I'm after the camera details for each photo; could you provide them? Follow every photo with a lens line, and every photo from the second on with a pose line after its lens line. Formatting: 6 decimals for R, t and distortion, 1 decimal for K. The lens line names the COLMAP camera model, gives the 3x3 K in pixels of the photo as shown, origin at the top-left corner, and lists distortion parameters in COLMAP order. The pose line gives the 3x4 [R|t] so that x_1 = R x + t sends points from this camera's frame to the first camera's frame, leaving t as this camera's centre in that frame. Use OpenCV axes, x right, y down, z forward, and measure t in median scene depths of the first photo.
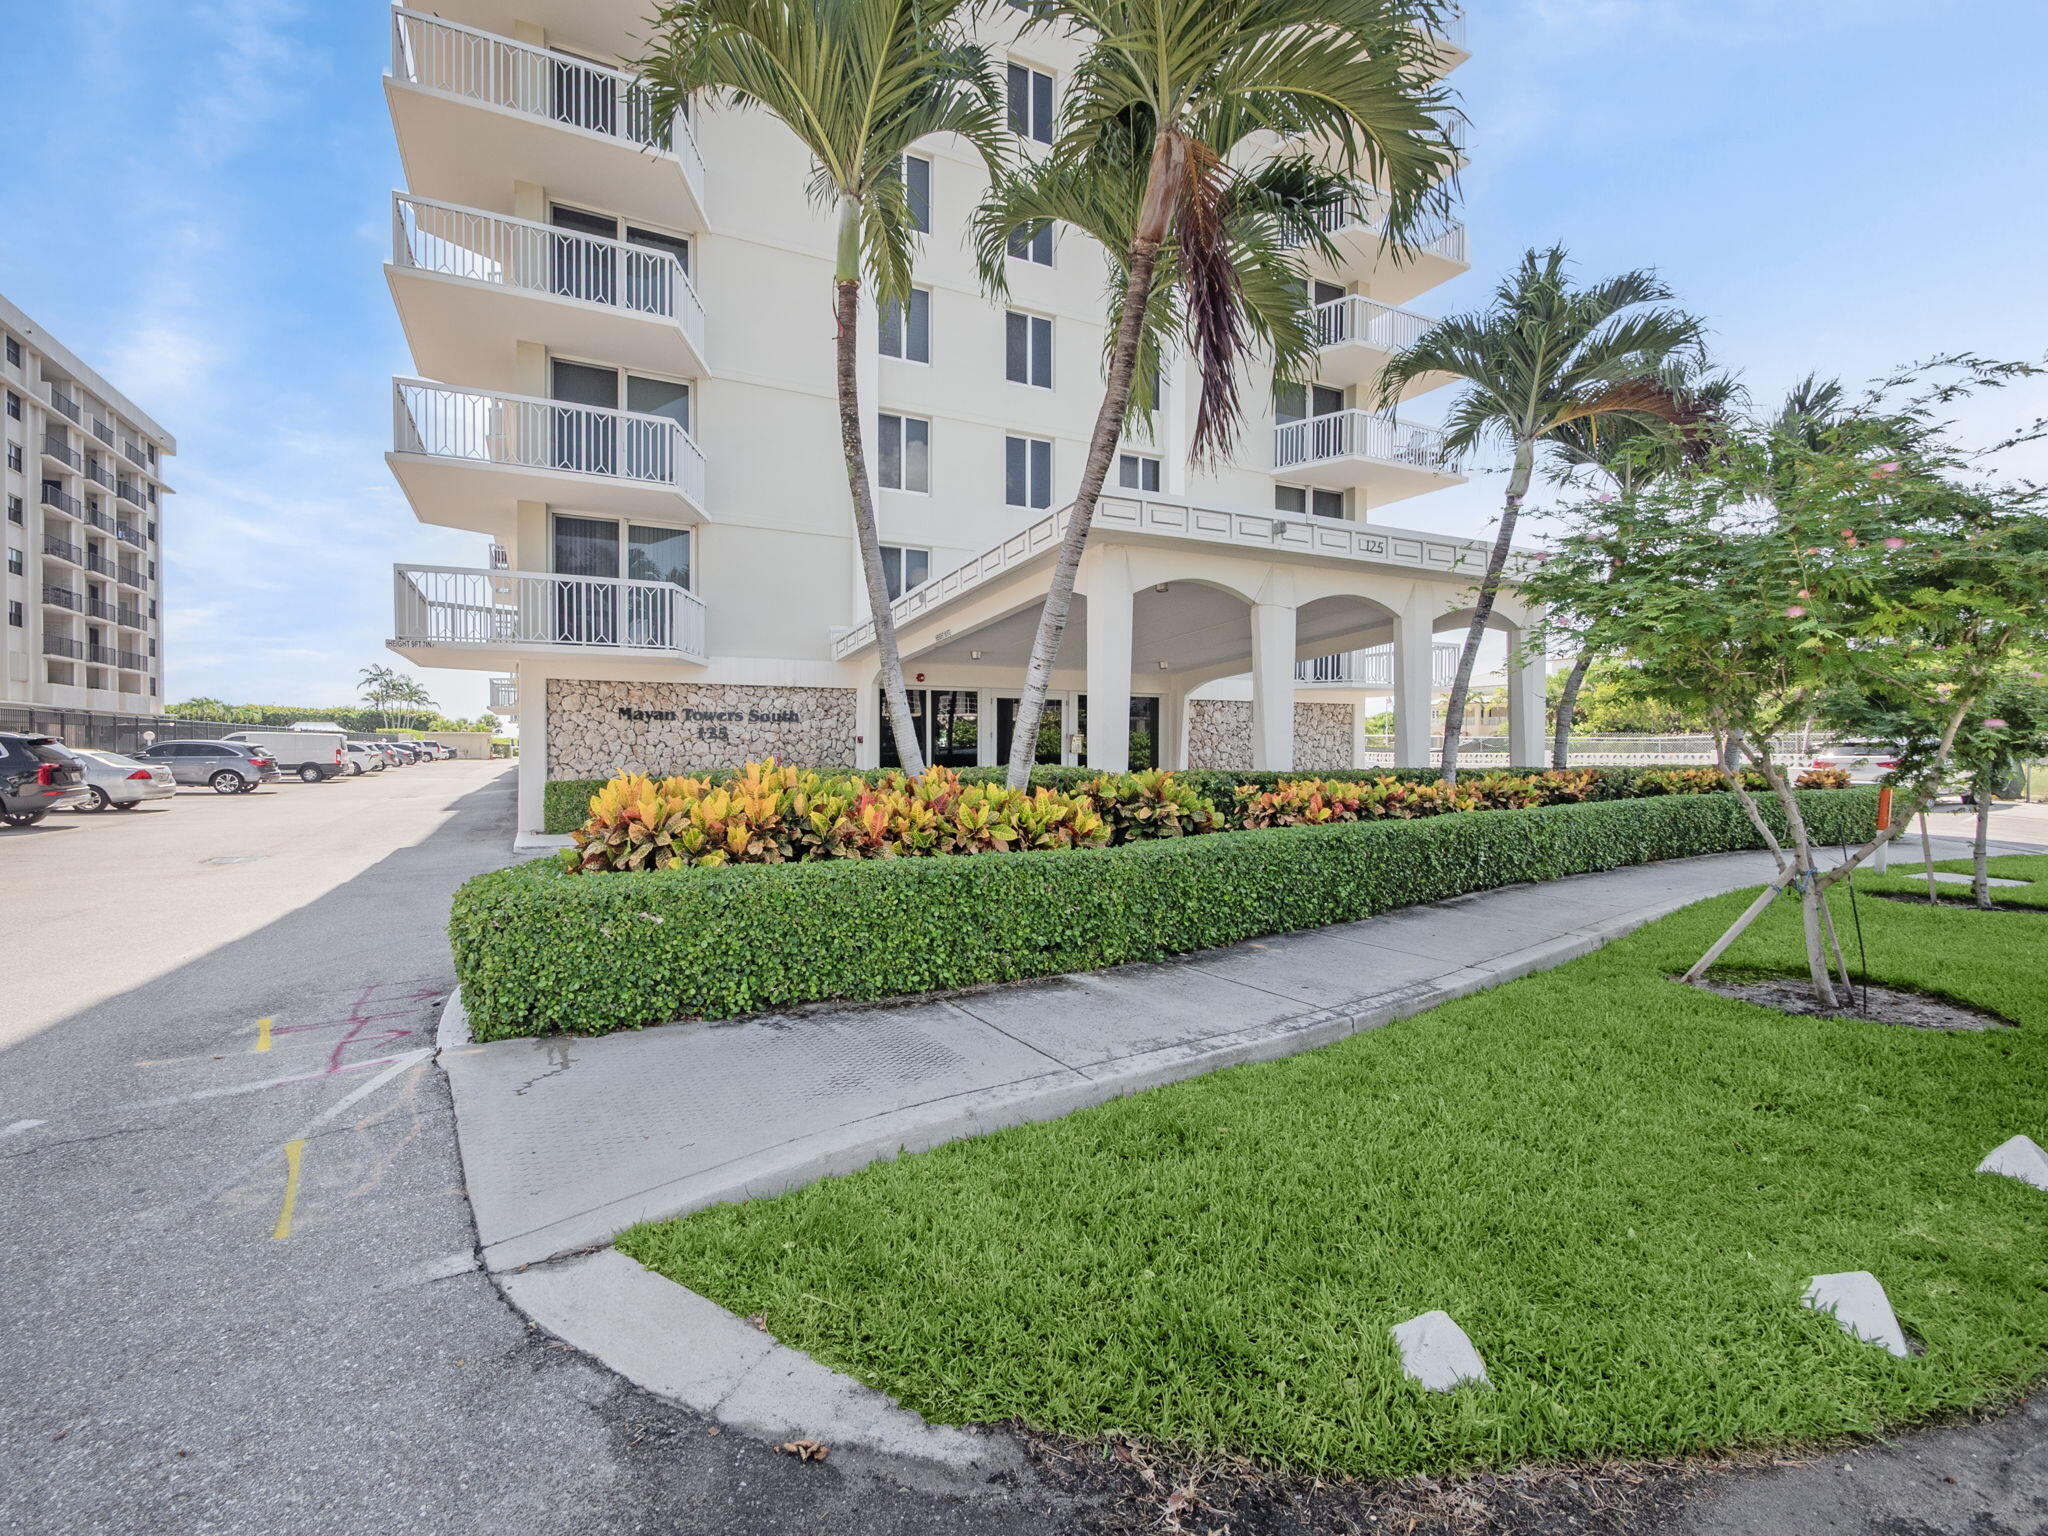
lens RADIAL K [[863.0, 0, 959.5], [0, 863.0, 762.4], [0, 0, 1]] dist [-0.020290, 0.007651]
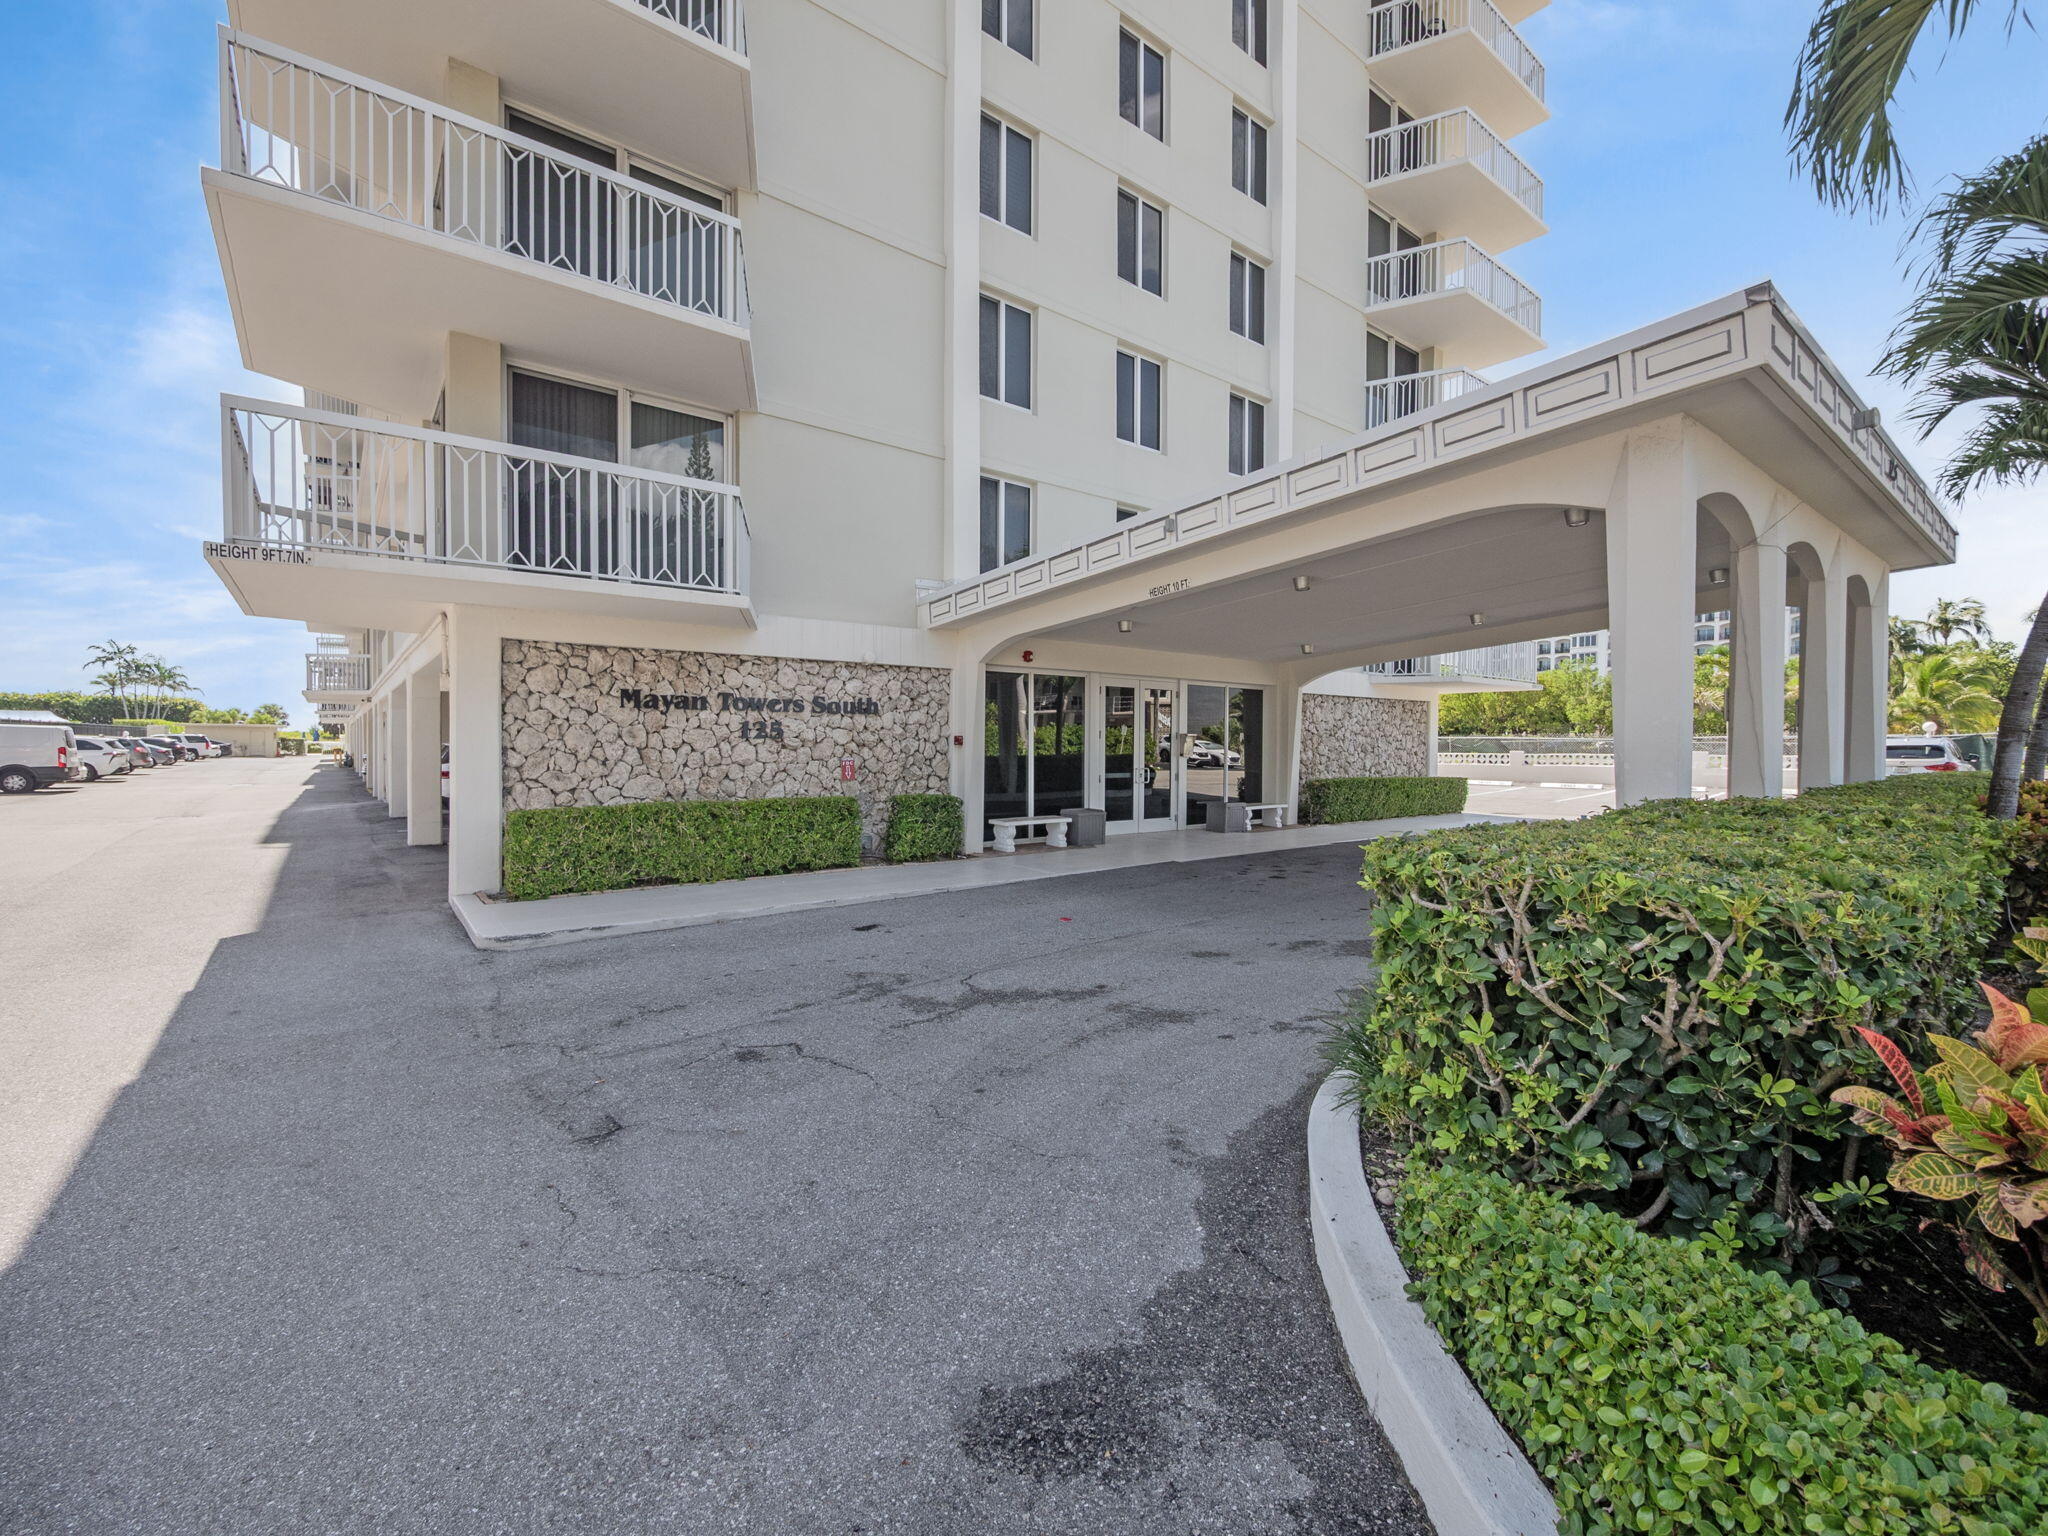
lens RADIAL K [[863.0, 0, 1006.8], [0, 863.0, 757.5], [0, 0, 1]] dist [-0.020290, 0.007651]
pose [[0.977217, -0.001029, 0.212241, -0.233260], [0.001288, 0.999999, -0.001081, -0.011659], [-0.212240, 0.001330, 0.977217, 0.301298]]
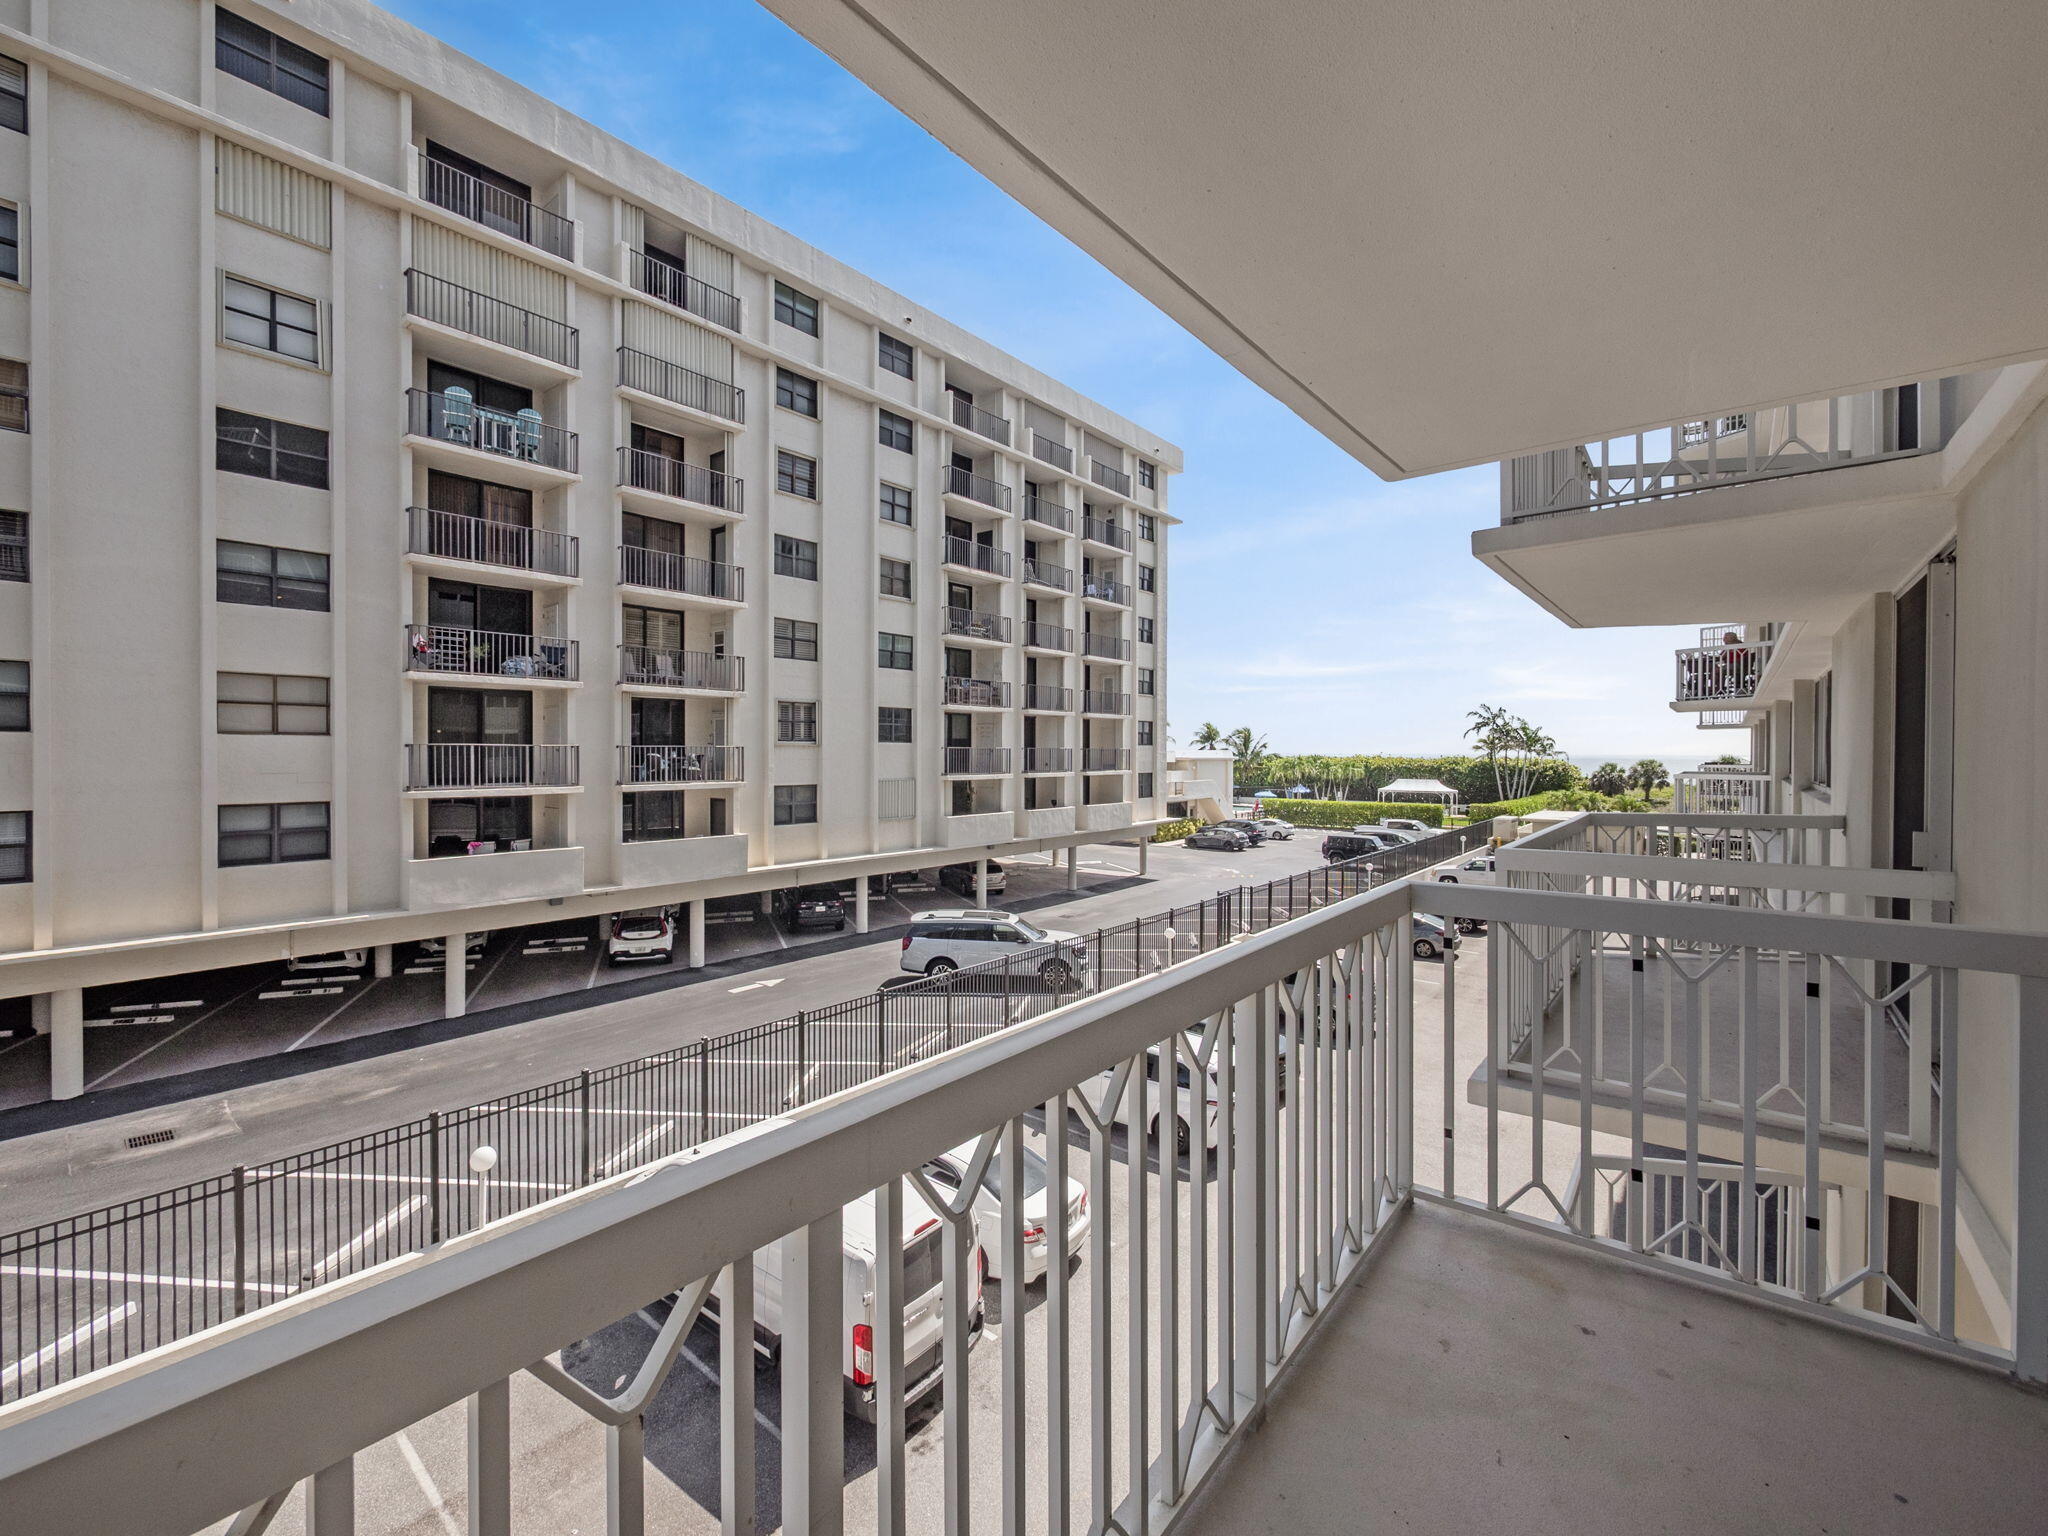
lens RADIAL K [[863.0, 0, 1014.2], [0, 863.0, 763.9], [0, 0, 1]] dist [-0.020290, 0.007651]
pose [[0.412837, 0.004897, -0.910792, -1.653834], [-0.013661, 0.999906, -0.000816, -0.573470], [0.910703, 0.012779, 0.412865, 3.159786]]
